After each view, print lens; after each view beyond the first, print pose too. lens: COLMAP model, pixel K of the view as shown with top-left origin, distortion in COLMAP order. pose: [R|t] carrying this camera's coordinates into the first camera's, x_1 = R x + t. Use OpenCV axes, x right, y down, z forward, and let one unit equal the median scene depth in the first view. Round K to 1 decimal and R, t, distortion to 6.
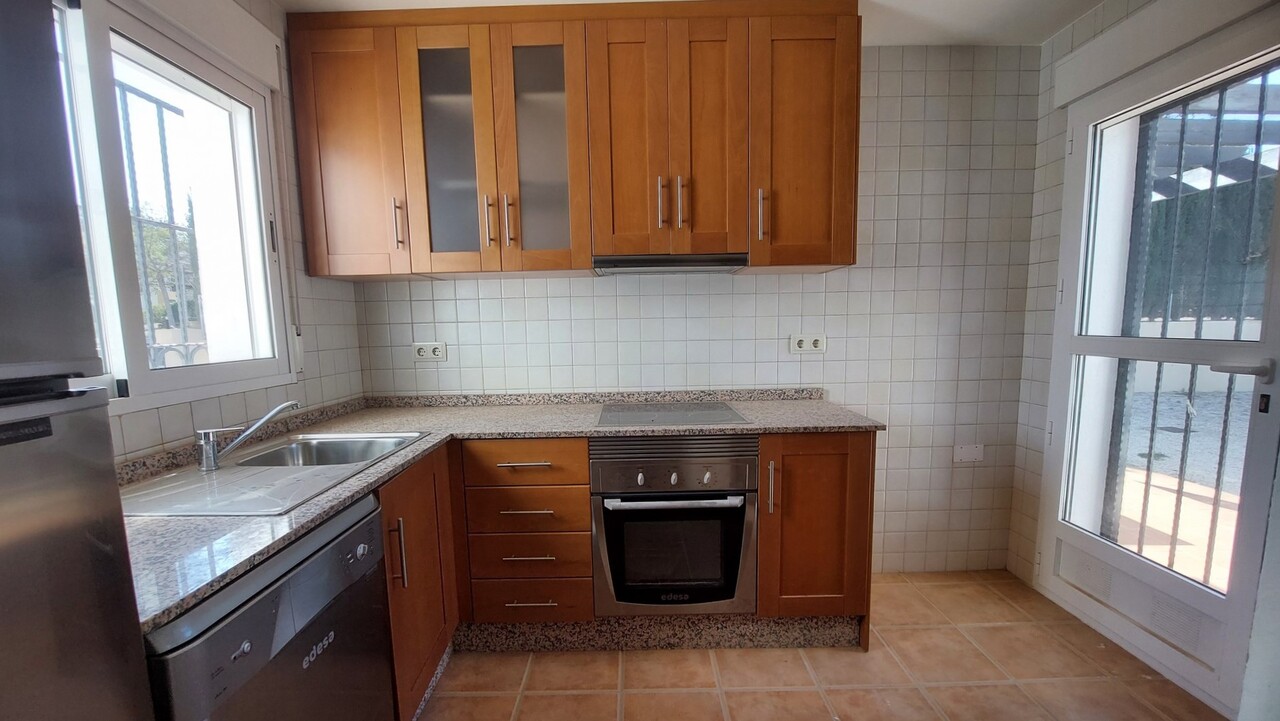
lens RADIAL K [[516.8, 0, 631.4], [0, 516.8, 387.4], [0, 0, 1]] dist [-0.015639, -0.000166]
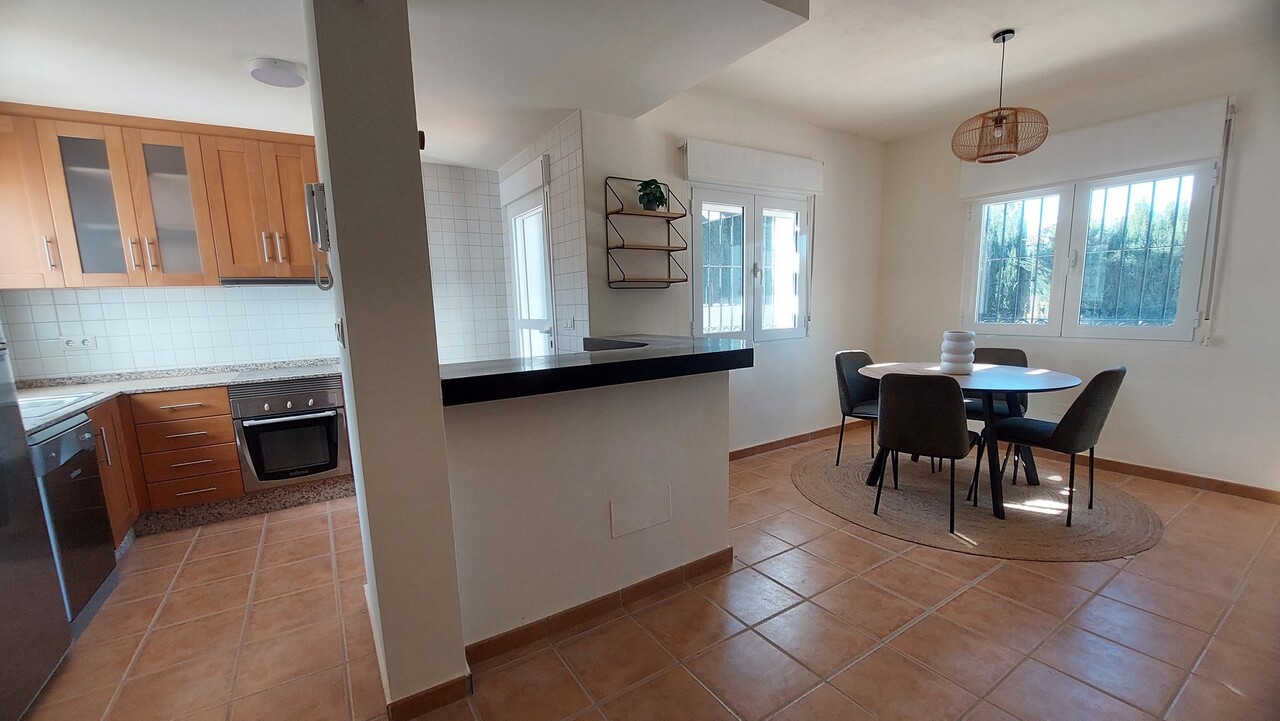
lens RADIAL K [[516.8, 0, 631.4], [0, 516.8, 387.4], [0, 0, 1]] dist [-0.015639, -0.000166]
pose [[0.848340, -0.090328, 0.521689, 0.154821], [0.078289, 0.995909, 0.045128, 0.120326], [-0.523631, 0.002559, 0.851941, -1.060334]]
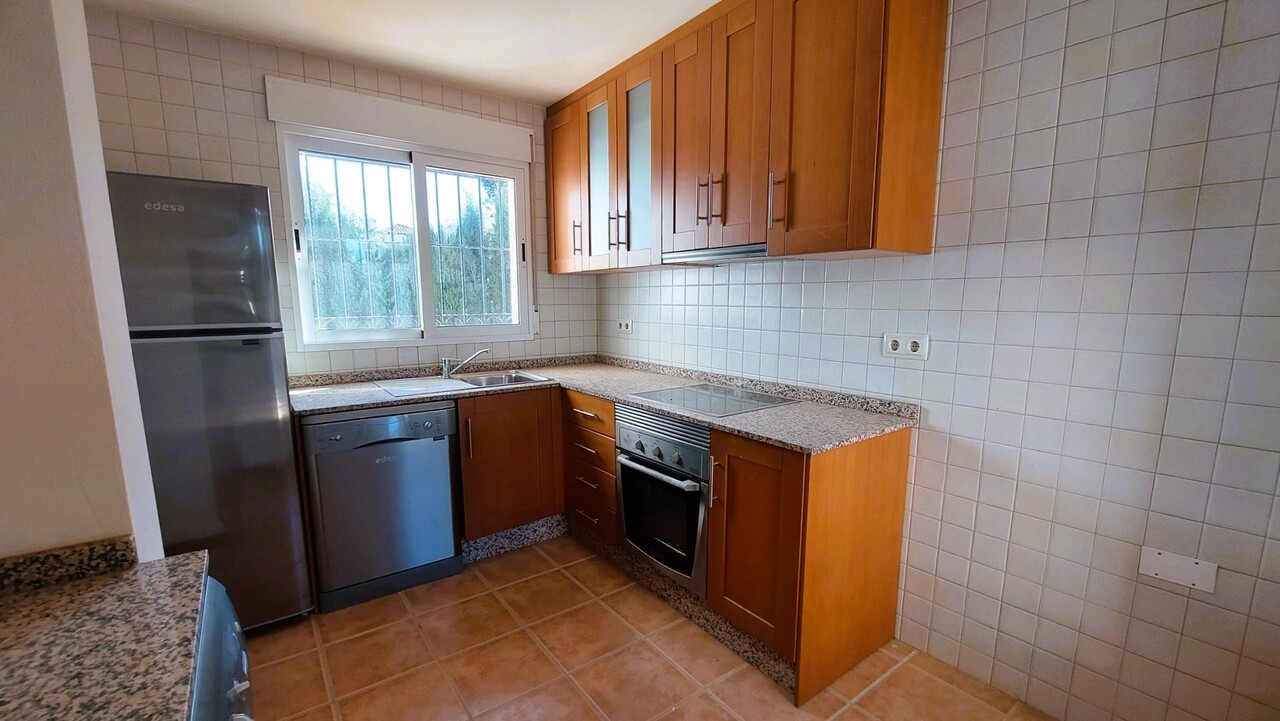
lens RADIAL K [[537.2, 0, 645.4], [0, 537.2, 383.7], [0, 0, 1]] dist [-0.001497, -0.000130]
pose [[0.601104, 0.146223, -0.785680, 0.920640], [-0.108824, 0.988938, 0.100792, -0.082025], [0.791727, 0.024914, 0.610367, 0.232066]]
